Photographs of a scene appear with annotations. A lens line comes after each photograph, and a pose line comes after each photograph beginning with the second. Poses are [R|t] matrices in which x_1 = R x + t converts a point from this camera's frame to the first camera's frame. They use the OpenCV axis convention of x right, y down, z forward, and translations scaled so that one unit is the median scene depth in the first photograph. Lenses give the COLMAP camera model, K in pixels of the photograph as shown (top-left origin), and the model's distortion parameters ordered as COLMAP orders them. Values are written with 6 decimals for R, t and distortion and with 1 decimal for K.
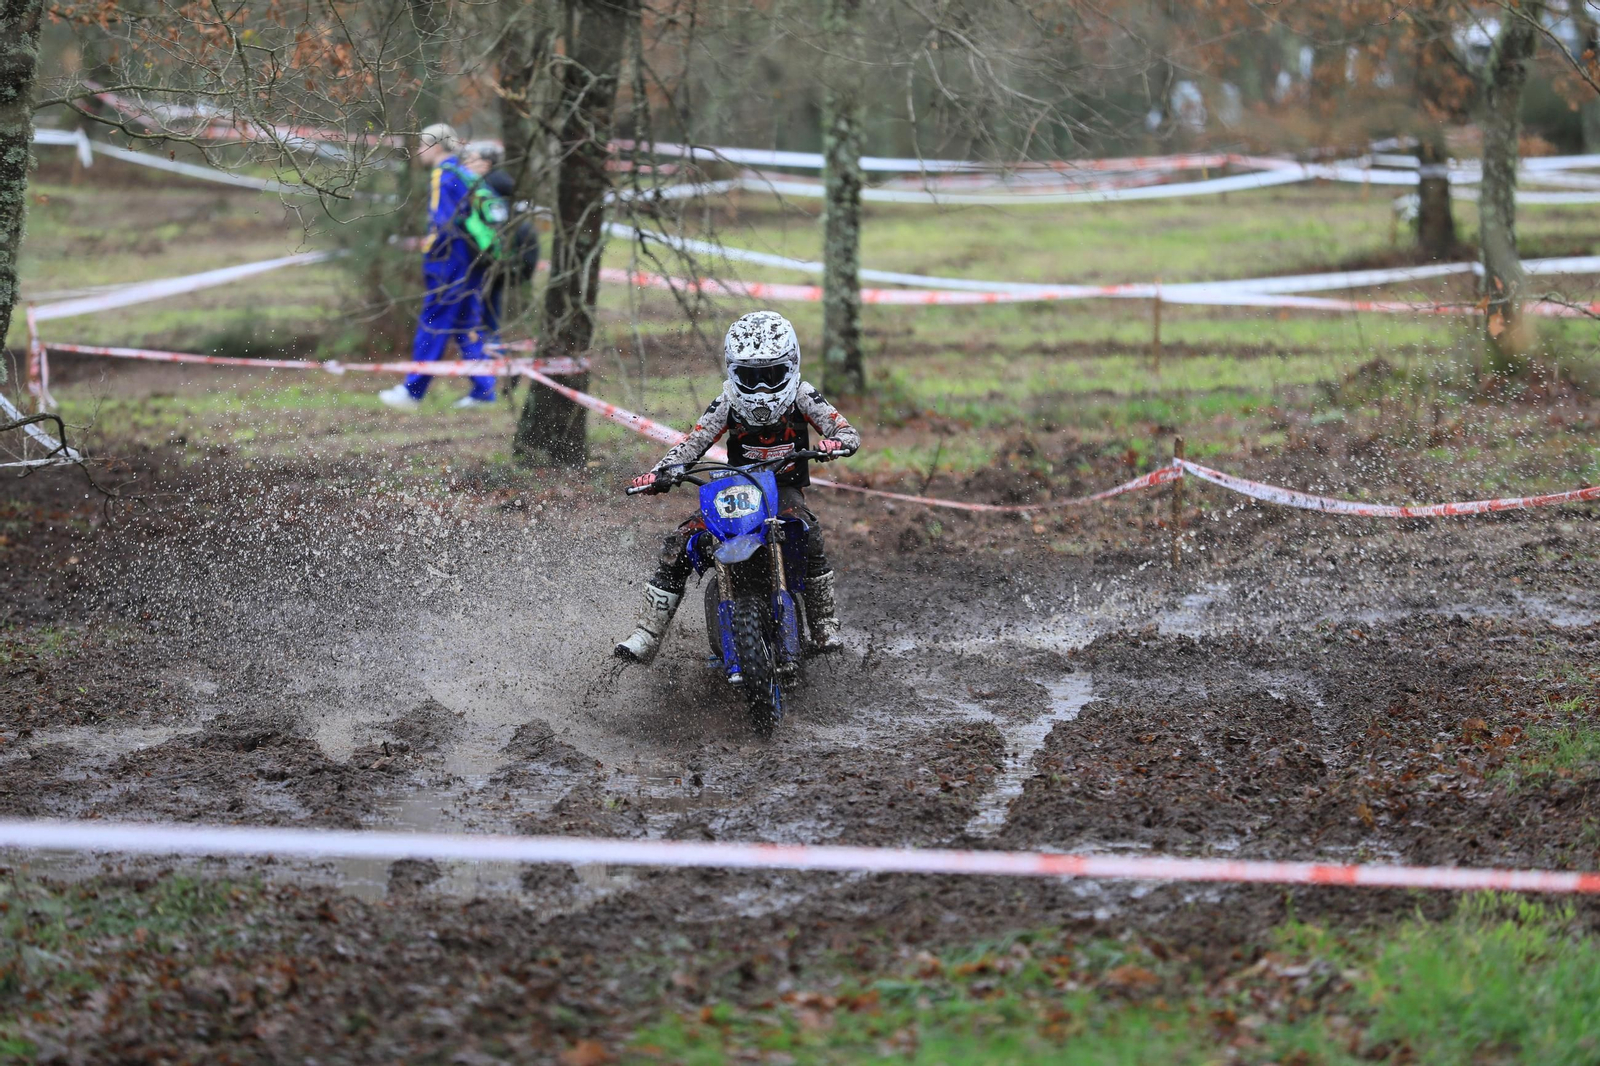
lens RADIAL K [[9339.3, 0, 806.7], [0, 9339.3, 538.4], [0, 0, 1]] dist [2.091755, 0.000000]
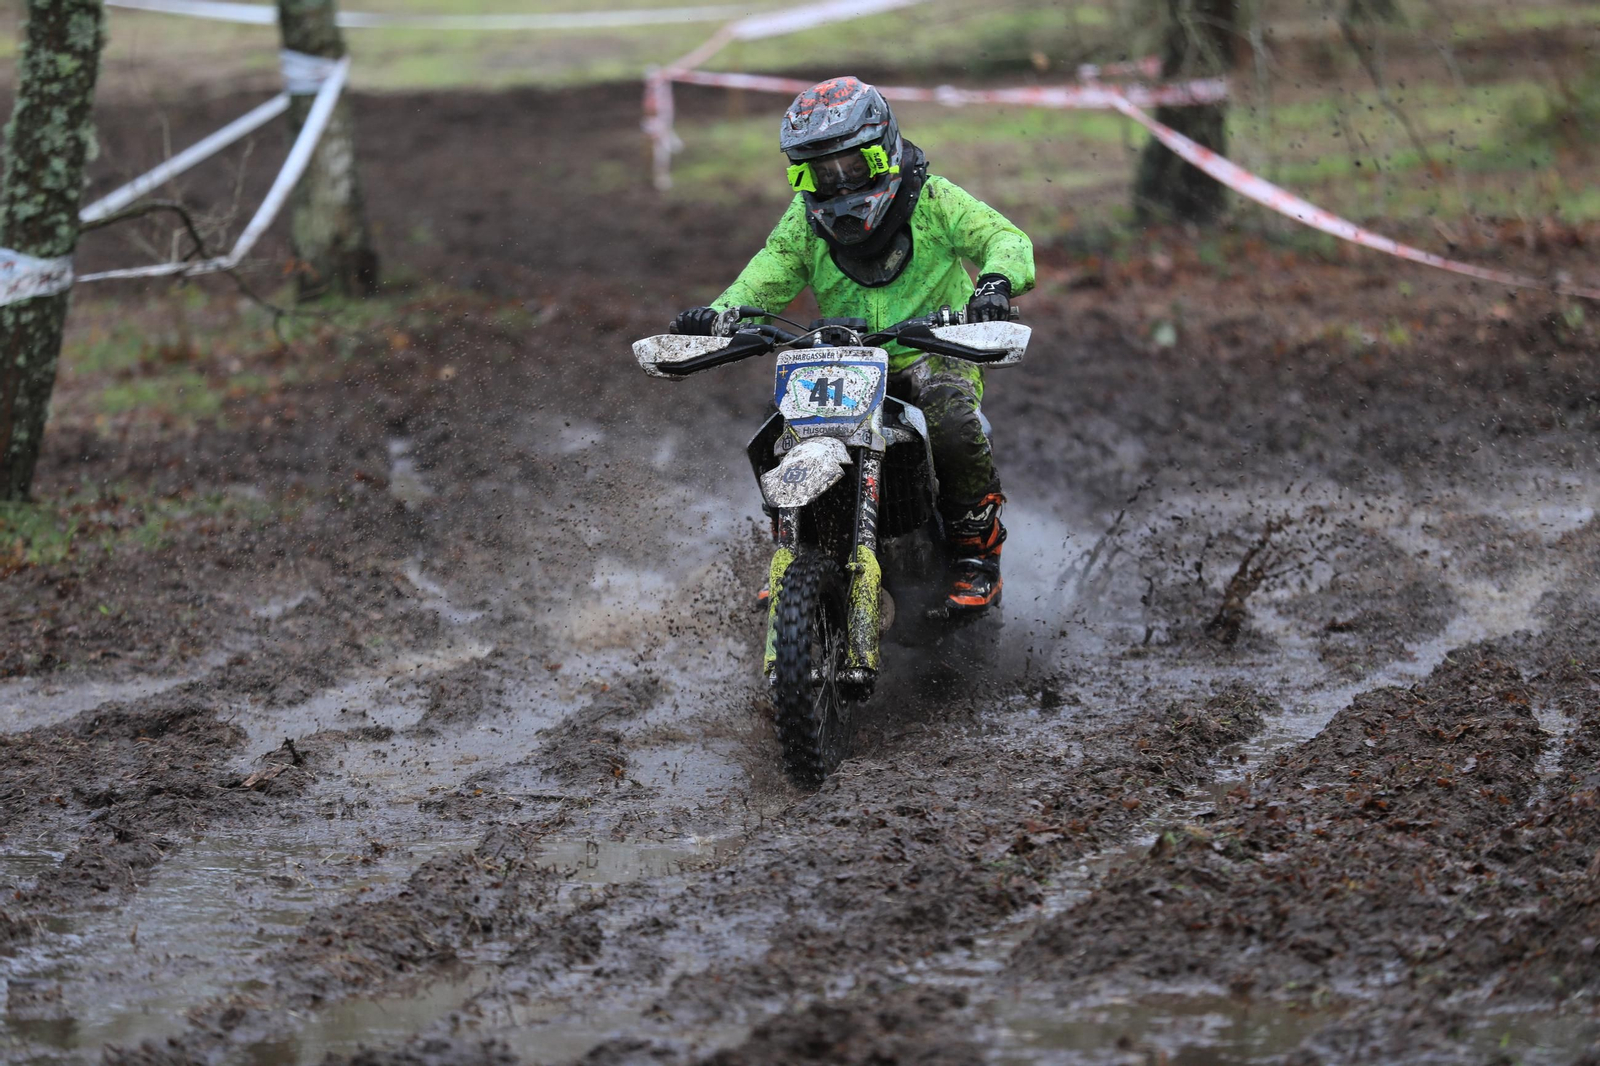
lens RADIAL K [[9169.4, 0, 783.3], [0, 9169.4, 538.7], [0, 0, 1]] dist [1.906964, 0.000000]
pose [[0.989151, -0.011469, -0.146454, 0.090553], [0.016649, 0.999277, 0.034192, -0.014596], [0.145956, -0.036259, 0.988626, 0.420320]]
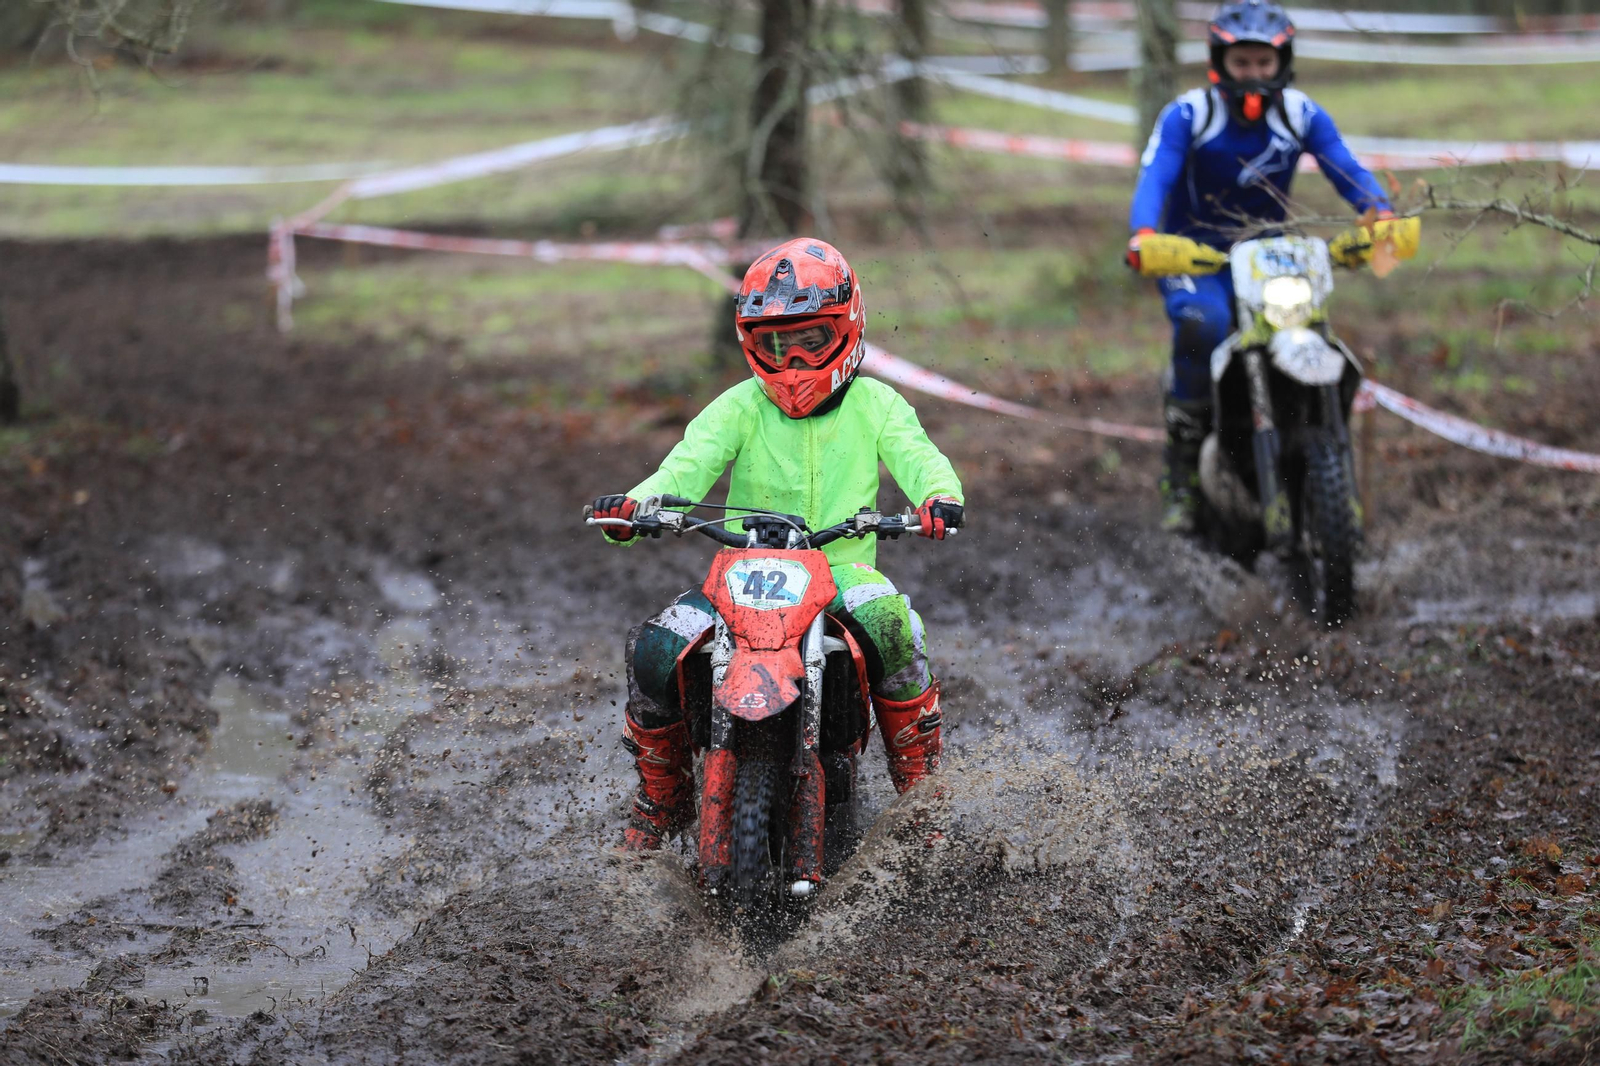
lens RADIAL K [[7829.7, 0, 777.6], [0, 7829.7, 466.2], [0, 0, 1]] dist [1.105135, 0.000000]
pose [[0.995285, -0.001732, -0.096975, 0.078135], [0.003111, 0.999896, 0.014069, -0.015620], [0.096941, -0.014304, 0.995187, 0.498562]]
